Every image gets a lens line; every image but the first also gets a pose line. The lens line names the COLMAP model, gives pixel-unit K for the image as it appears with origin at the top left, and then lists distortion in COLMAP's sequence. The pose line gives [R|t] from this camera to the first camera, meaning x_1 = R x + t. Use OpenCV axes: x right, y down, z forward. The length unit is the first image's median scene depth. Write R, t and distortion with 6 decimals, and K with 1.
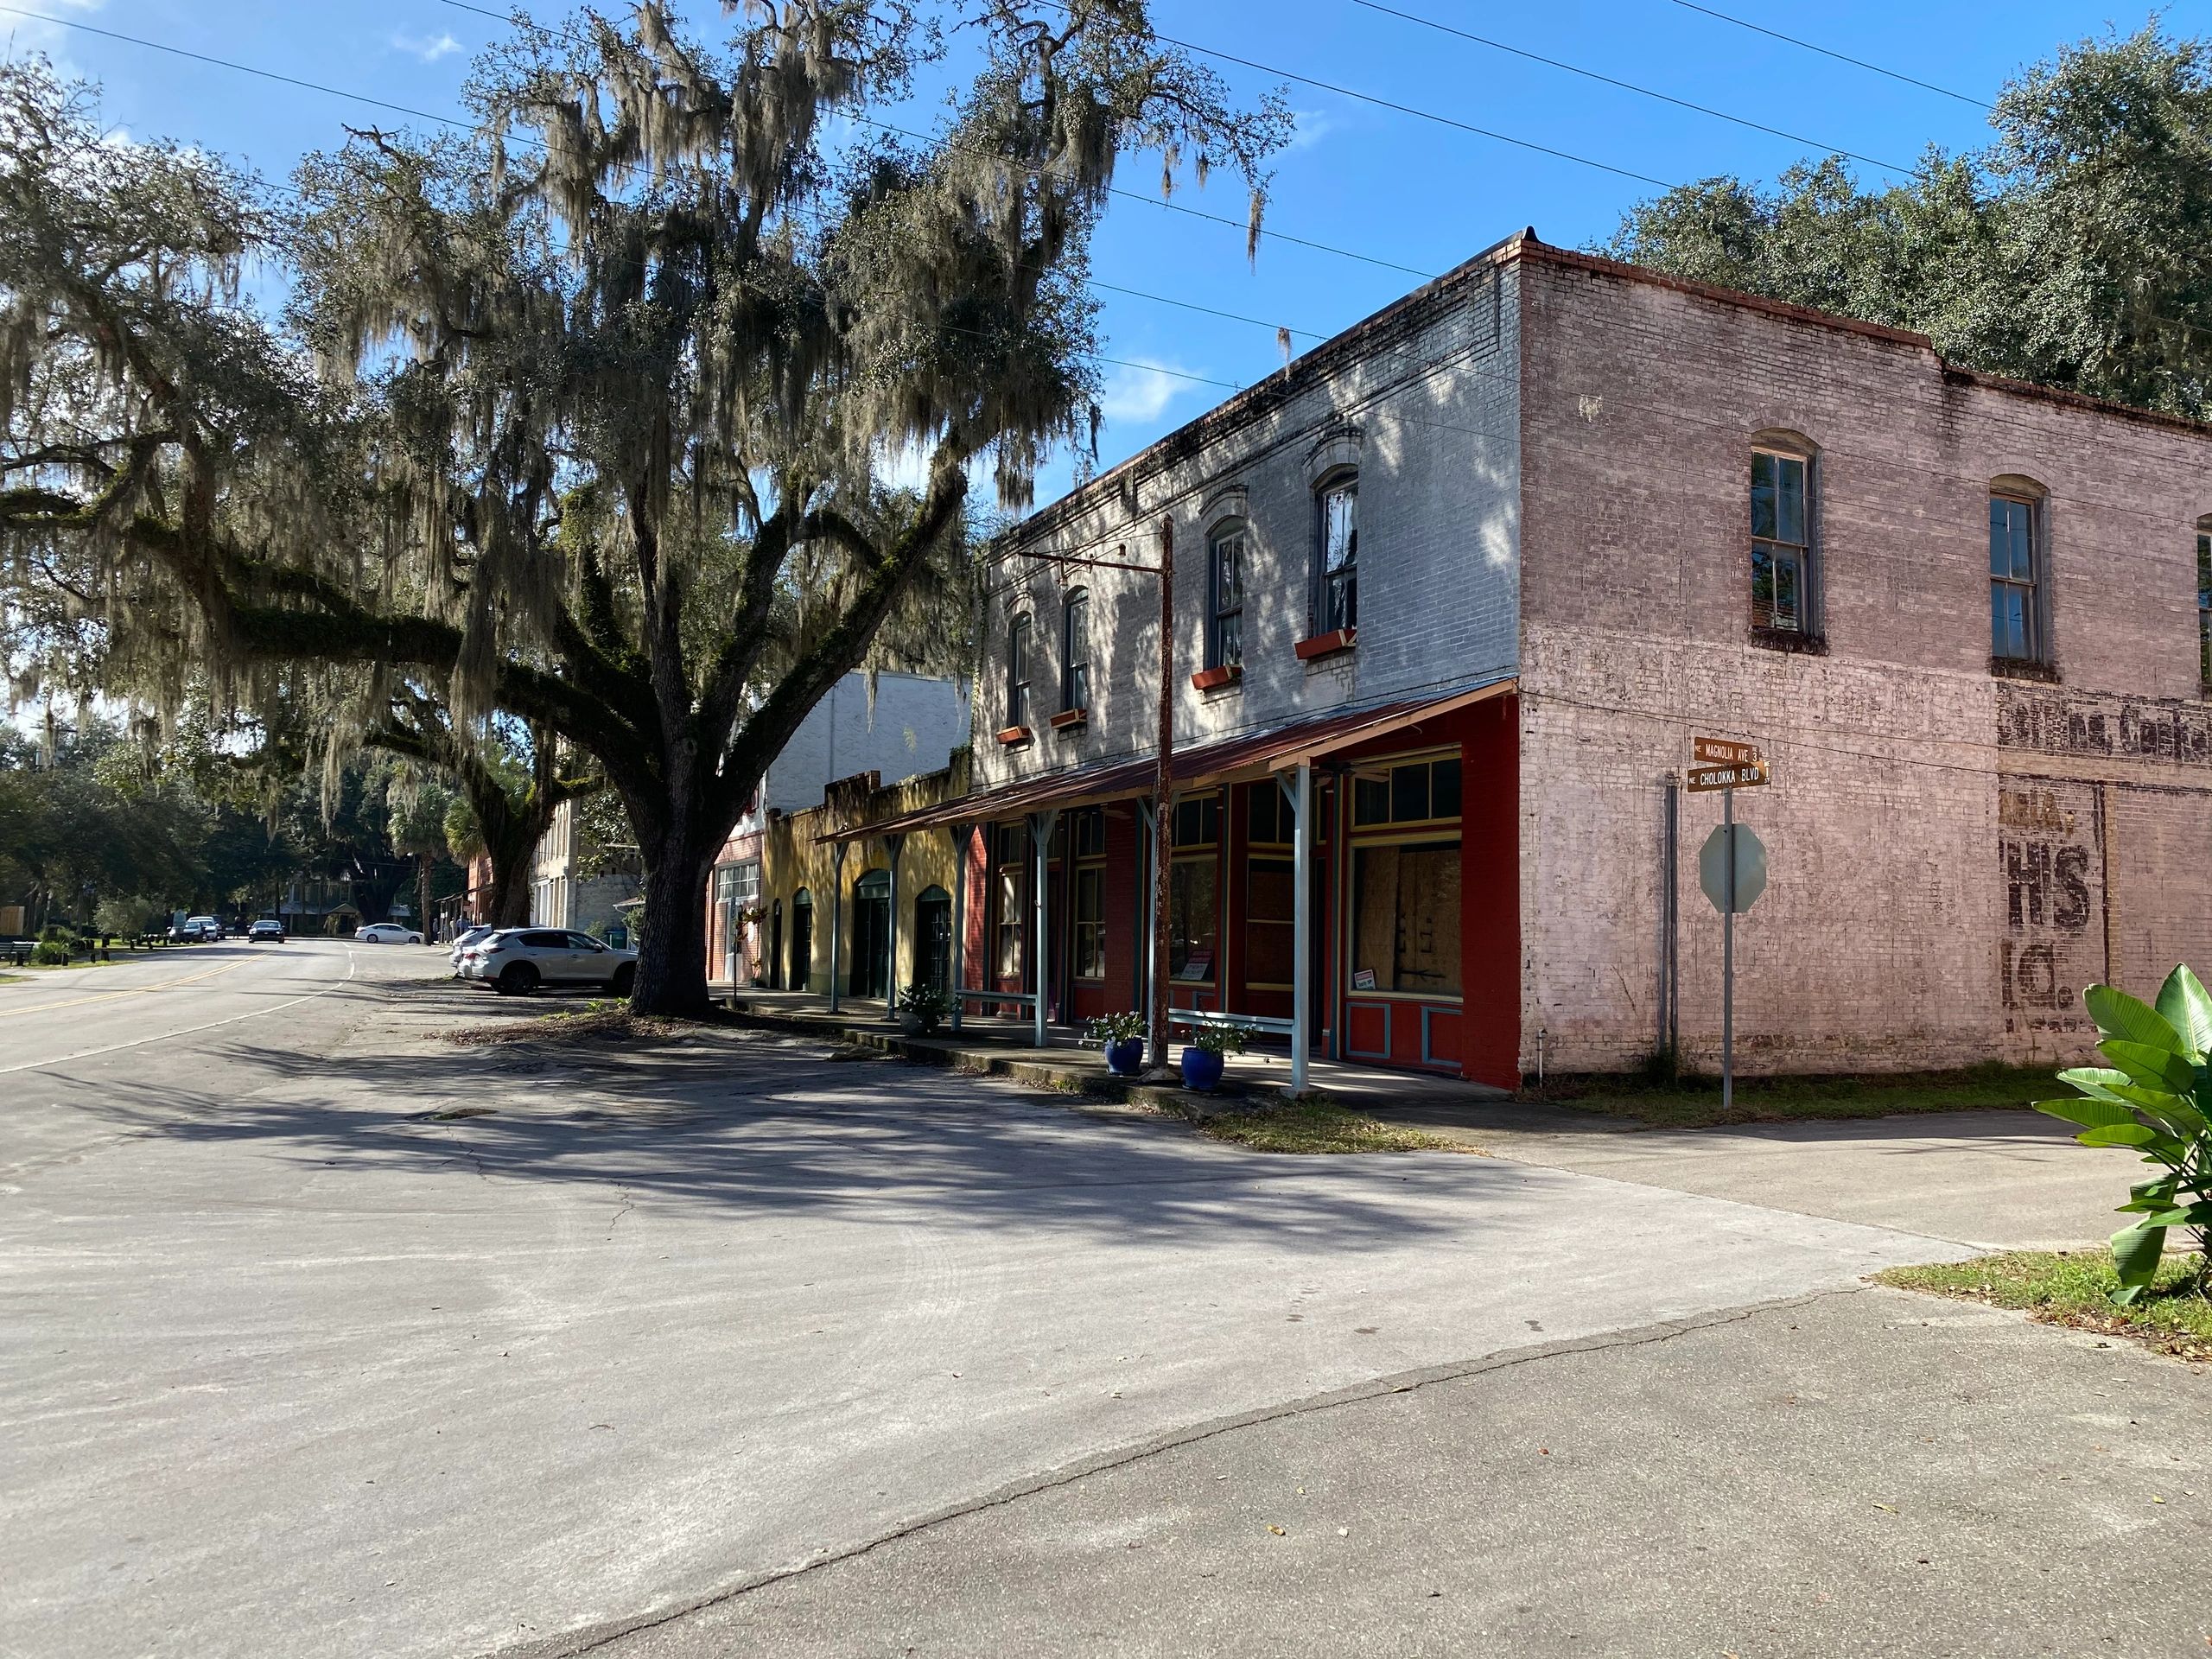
lens RADIAL K [[1719.9, 0, 1113.4], [0, 1719.9, 809.4], [0, 0, 1]] dist [0.046859, -0.029546]
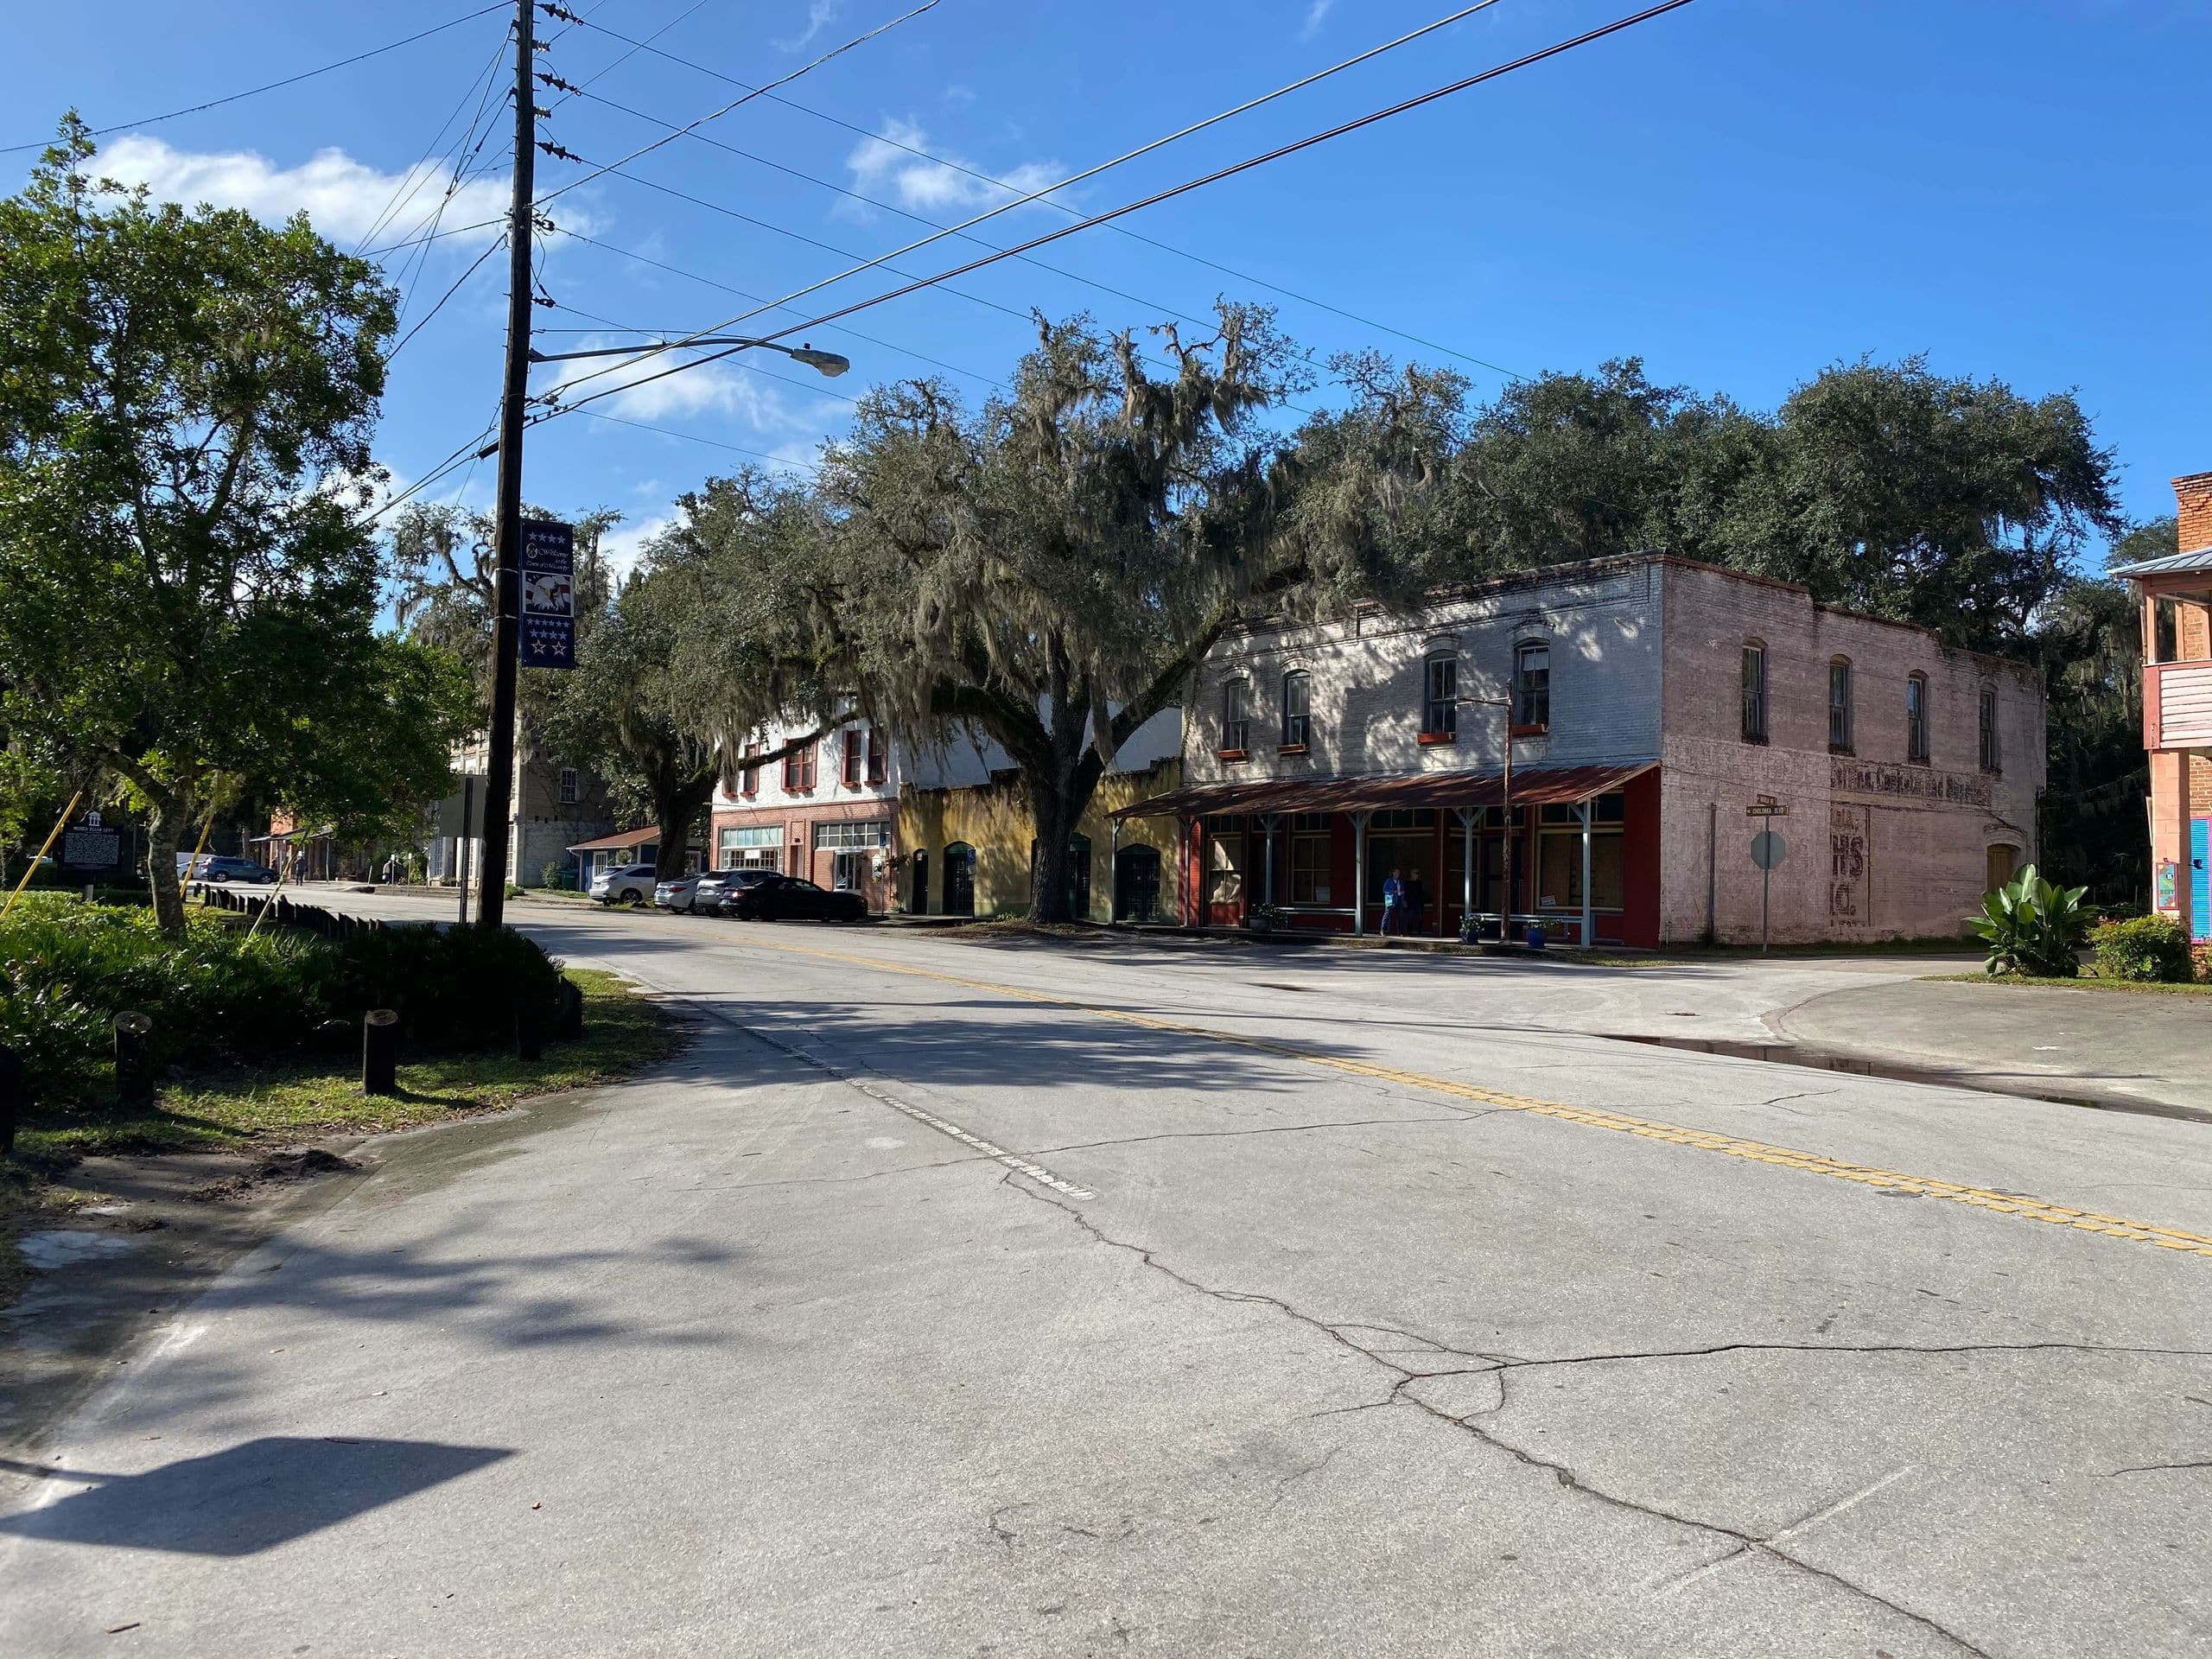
lens RADIAL K [[1719.9, 0, 1113.4], [0, 1719.9, 821.3], [0, 0, 1]] dist [0.046859, -0.029546]
pose [[0.975090, 0.013156, 0.221418, -0.770873], [-0.022126, 0.999030, 0.038080, -0.056202], [-0.220702, -0.042030, 0.974435, -0.812529]]
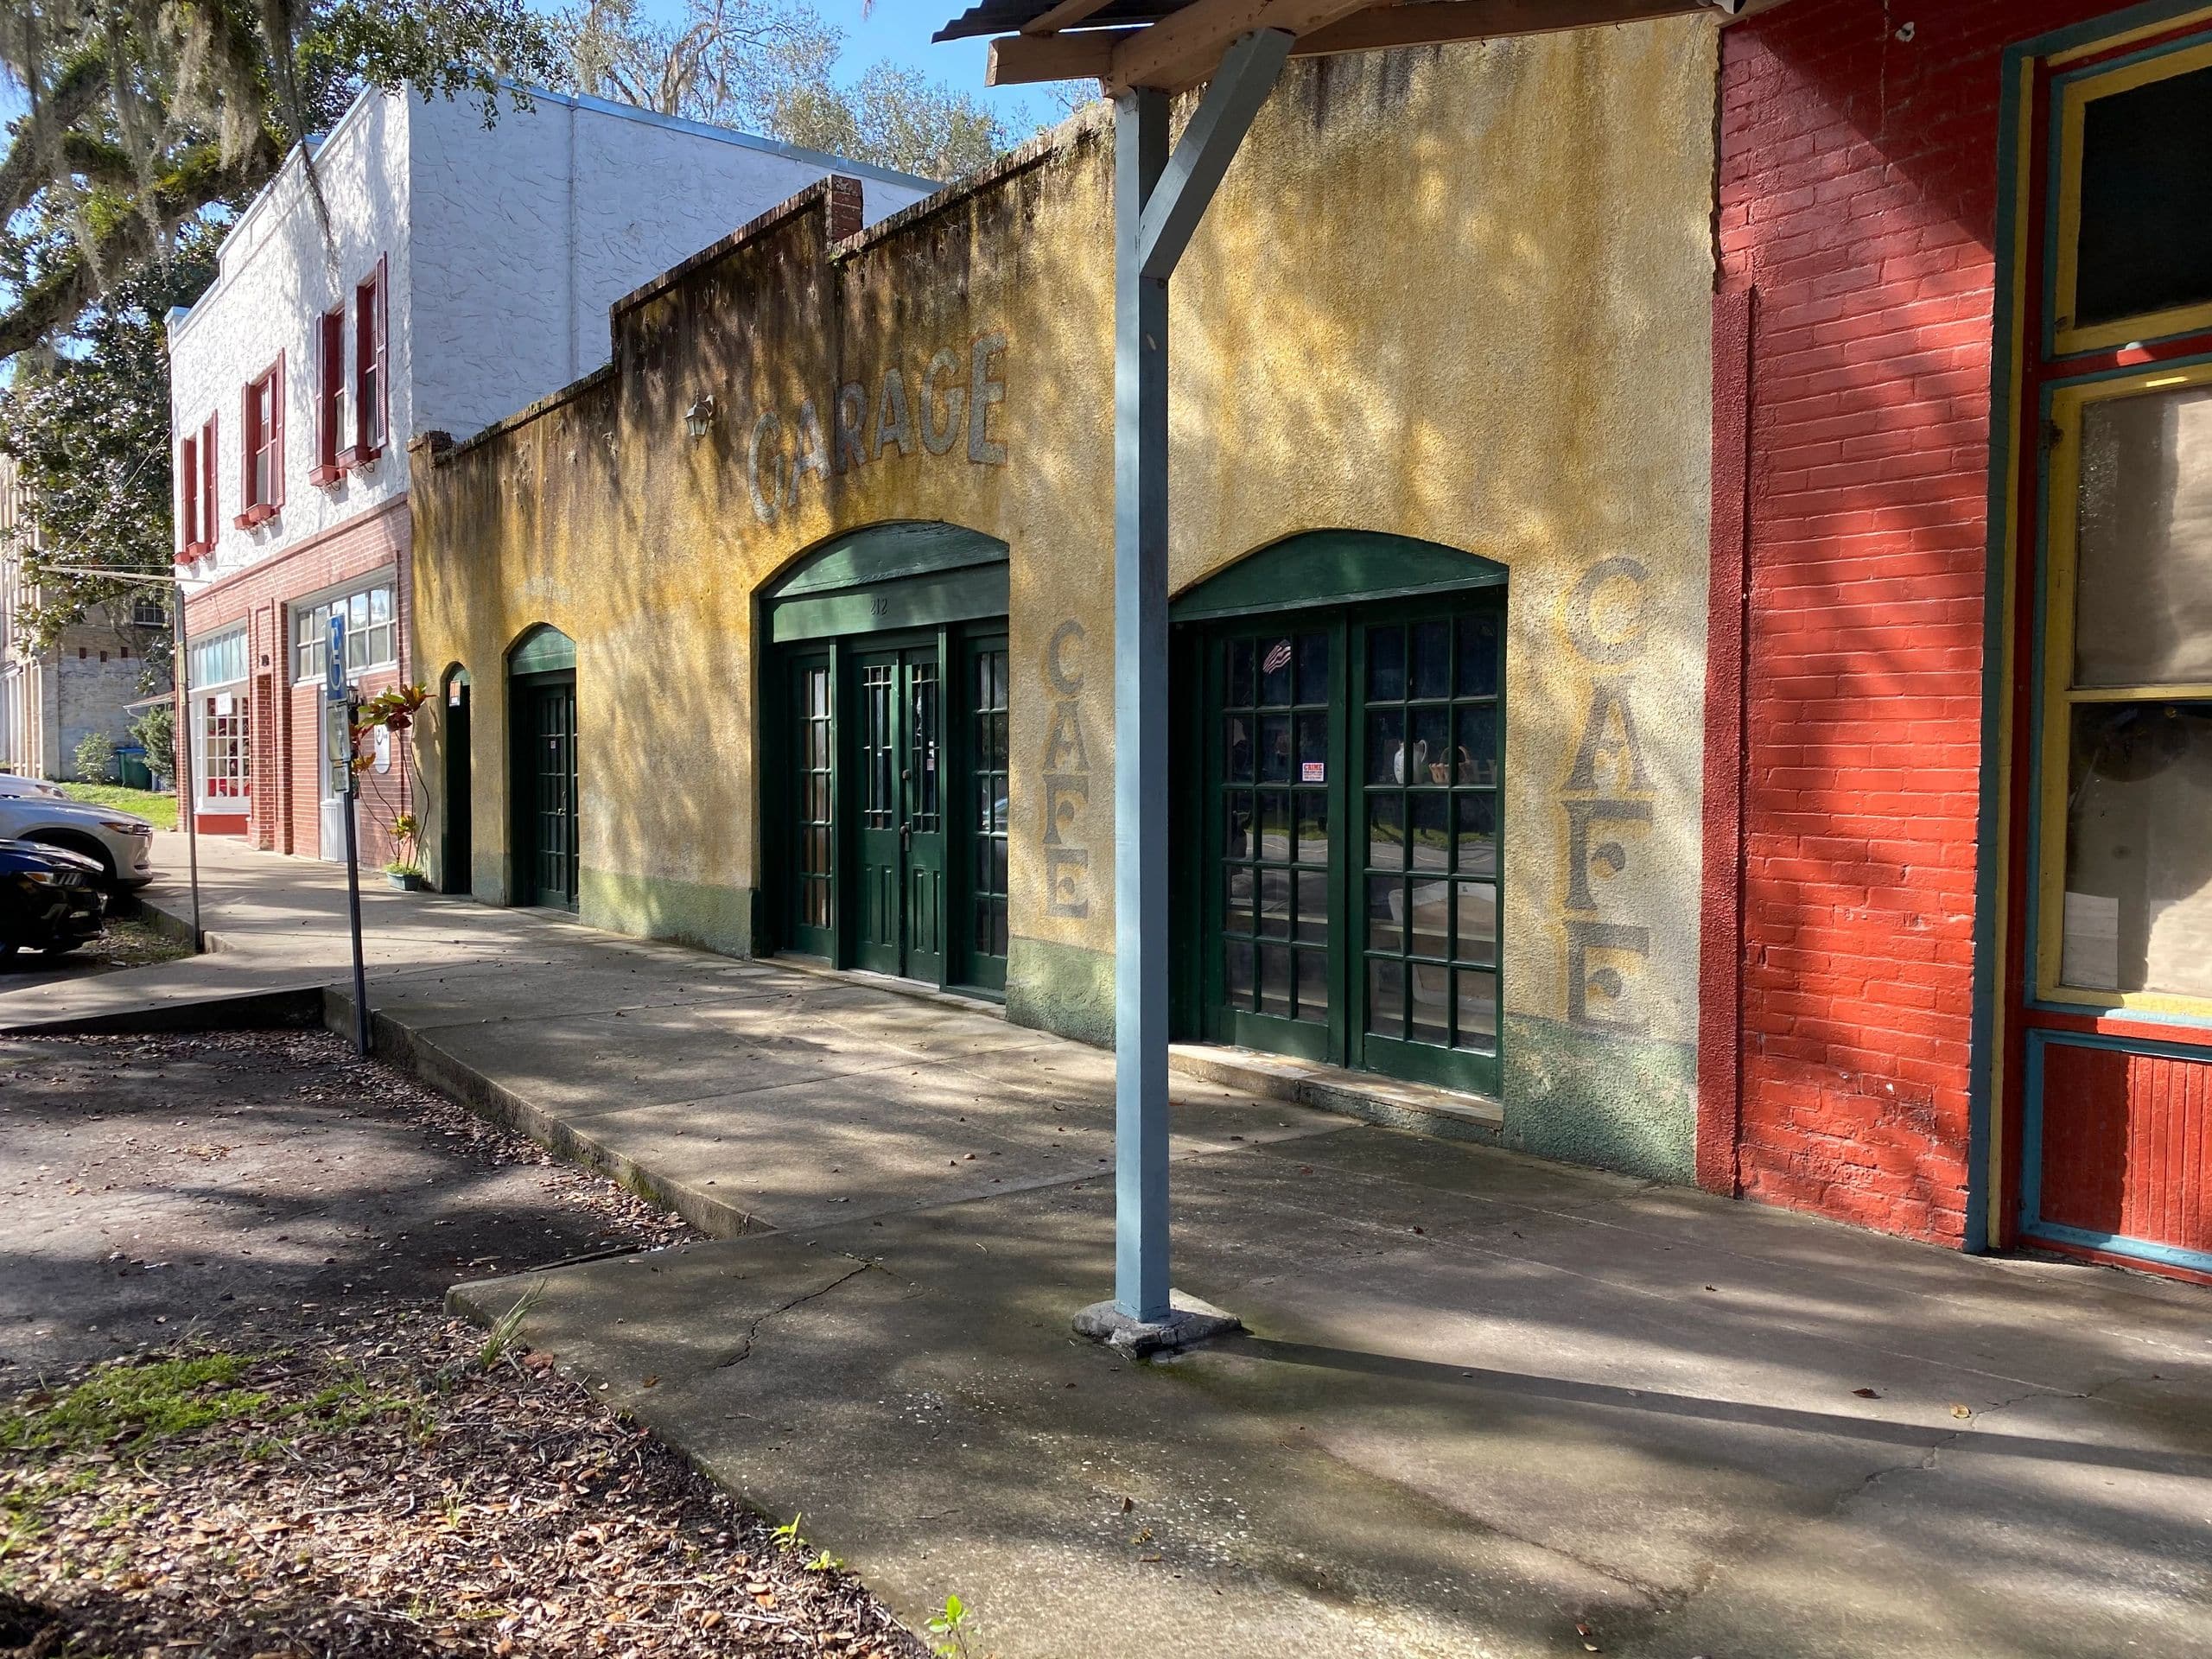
lens RADIAL K [[1719.9, 0, 1100.8], [0, 1719.9, 832.2], [0, 0, 1]] dist [0.046859, -0.029546]
pose [[0.979973, -0.017938, 0.198323, -0.290391], [-0.006315, 0.992634, 0.120987, 0.092047], [-0.199033, -0.119817, 0.972641, 1.301847]]
